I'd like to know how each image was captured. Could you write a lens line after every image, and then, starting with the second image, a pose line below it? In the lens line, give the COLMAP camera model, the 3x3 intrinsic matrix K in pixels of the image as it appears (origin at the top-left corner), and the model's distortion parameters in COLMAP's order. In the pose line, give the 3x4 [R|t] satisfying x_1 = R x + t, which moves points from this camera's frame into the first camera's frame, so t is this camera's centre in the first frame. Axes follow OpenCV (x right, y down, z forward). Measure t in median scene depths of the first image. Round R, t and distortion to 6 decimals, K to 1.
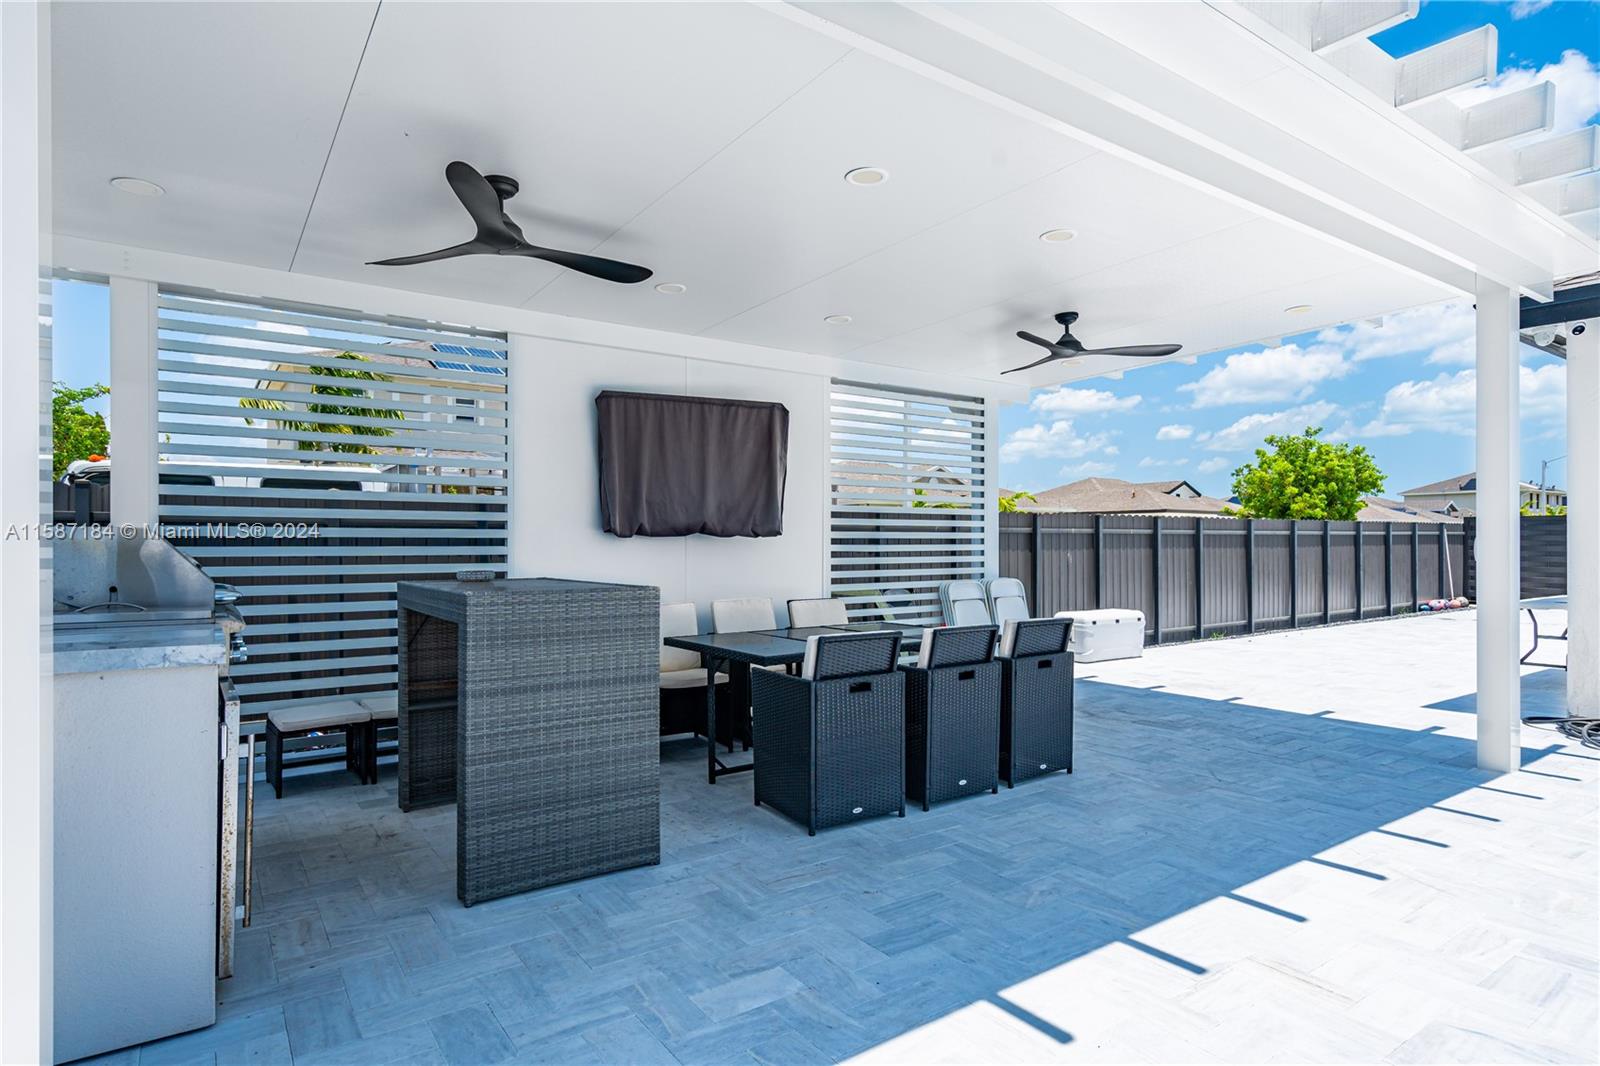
lens RADIAL K [[865.0, 0, 805.2], [0, 865.0, 538.1], [0, 0, 1]] dist [-0.000651, 0.001791]
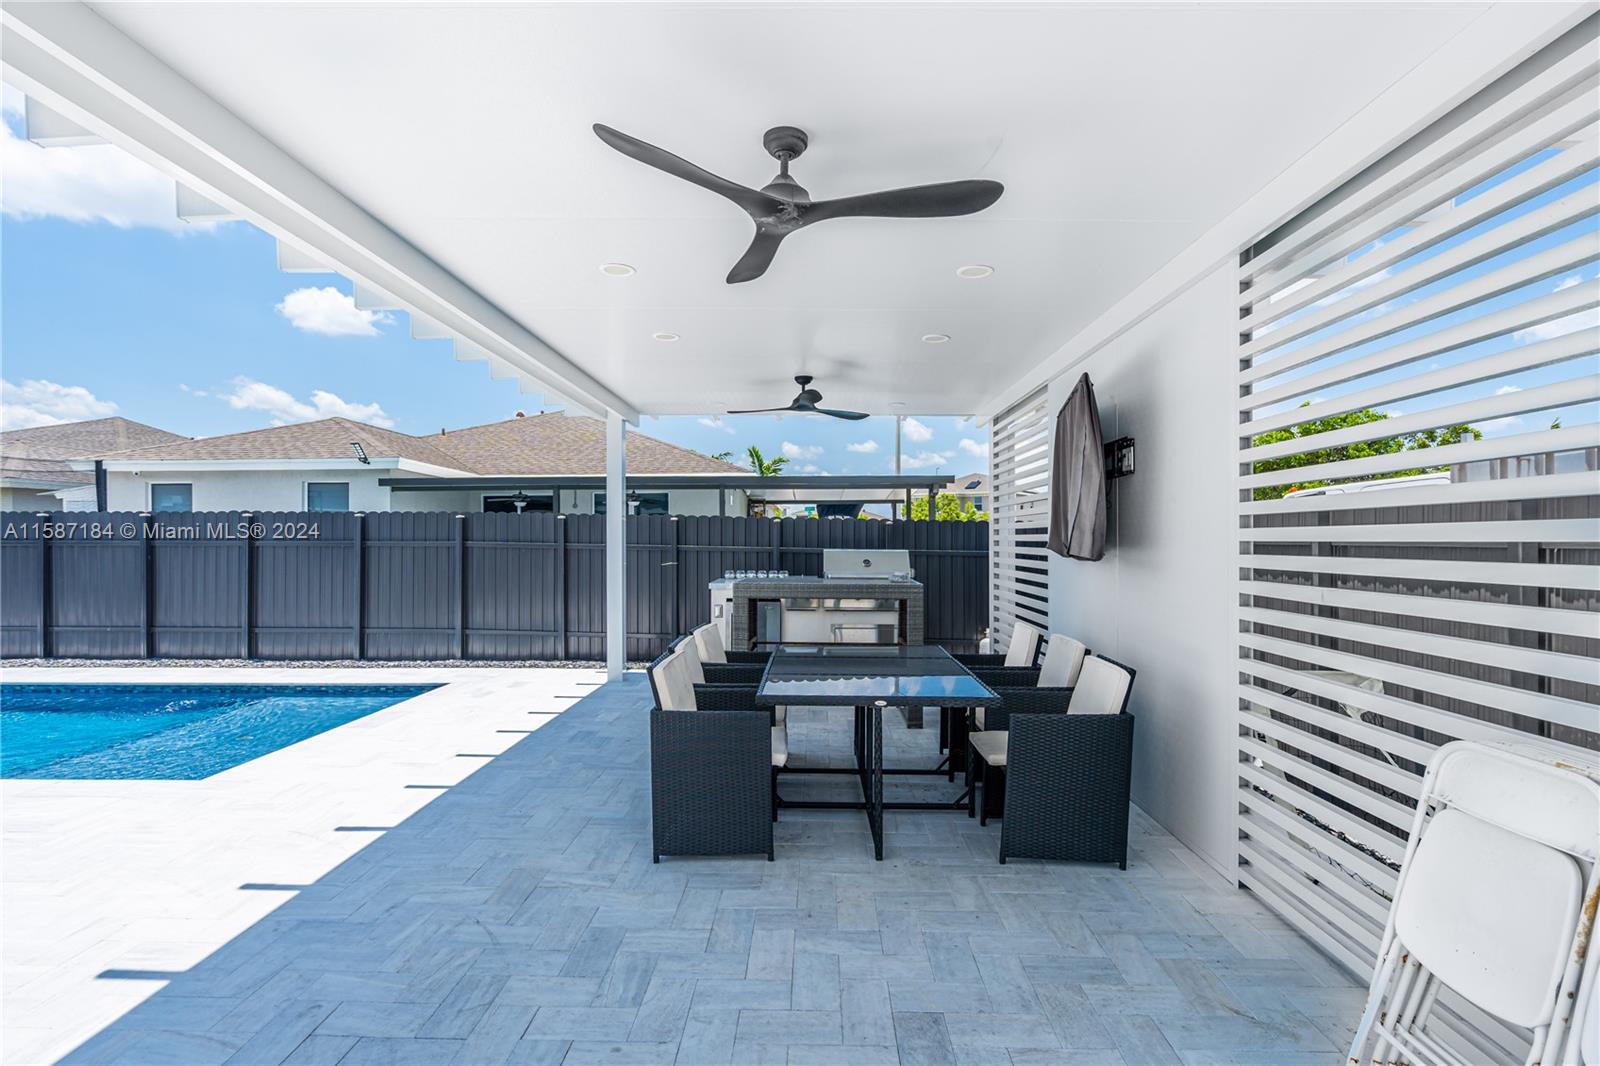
lens RADIAL K [[738.3, 0, 787.2], [0, 738.3, 543.0], [0, 0, 1]] dist [-0.006339, 0.000338]
pose [[-0.608482, 0.000702, -0.793567, 0.784023], [0.007758, 0.999957, -0.005064, -0.021878], [0.793530, -0.009238, -0.608461, 1.532324]]
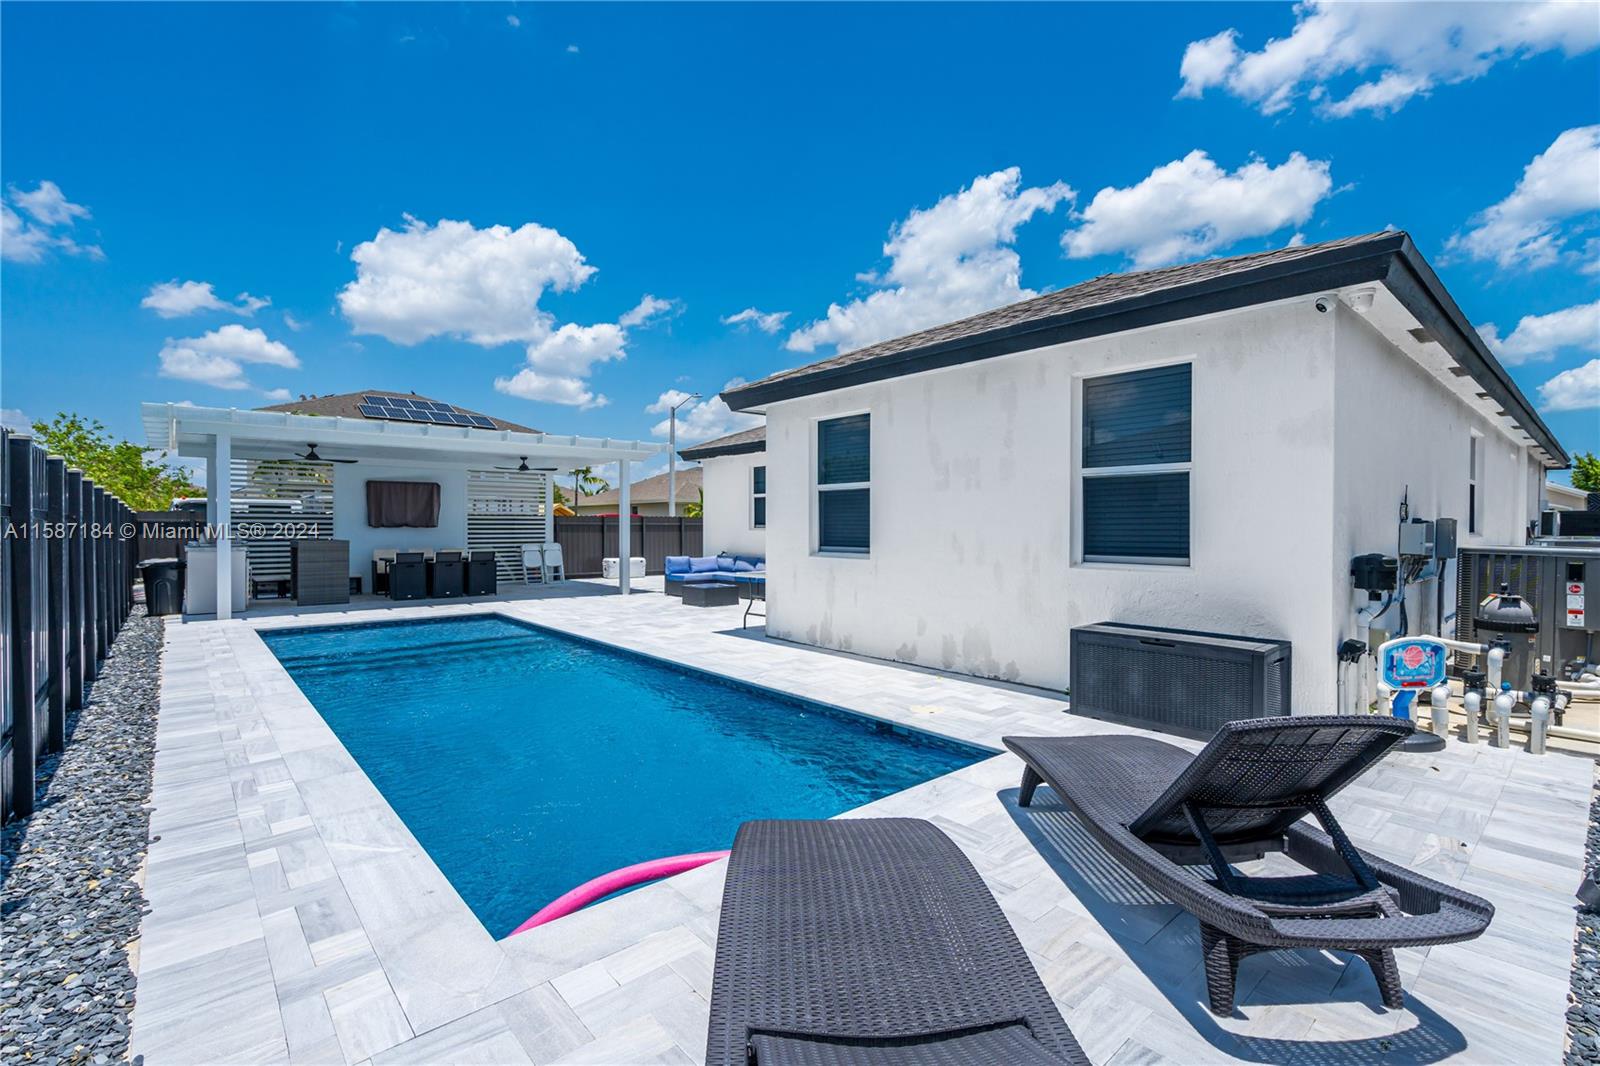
lens RADIAL K [[746.9, 0, 800.0], [0, 746.9, 533.0], [0, 0, 1]] dist [0.001831, -0.000019]
pose [[0.996040, -0.001223, 0.088898, 1.281804], [0.000111, 0.999922, 0.012518, -0.018565], [-0.088906, -0.012459, 0.995962, -2.151831]]
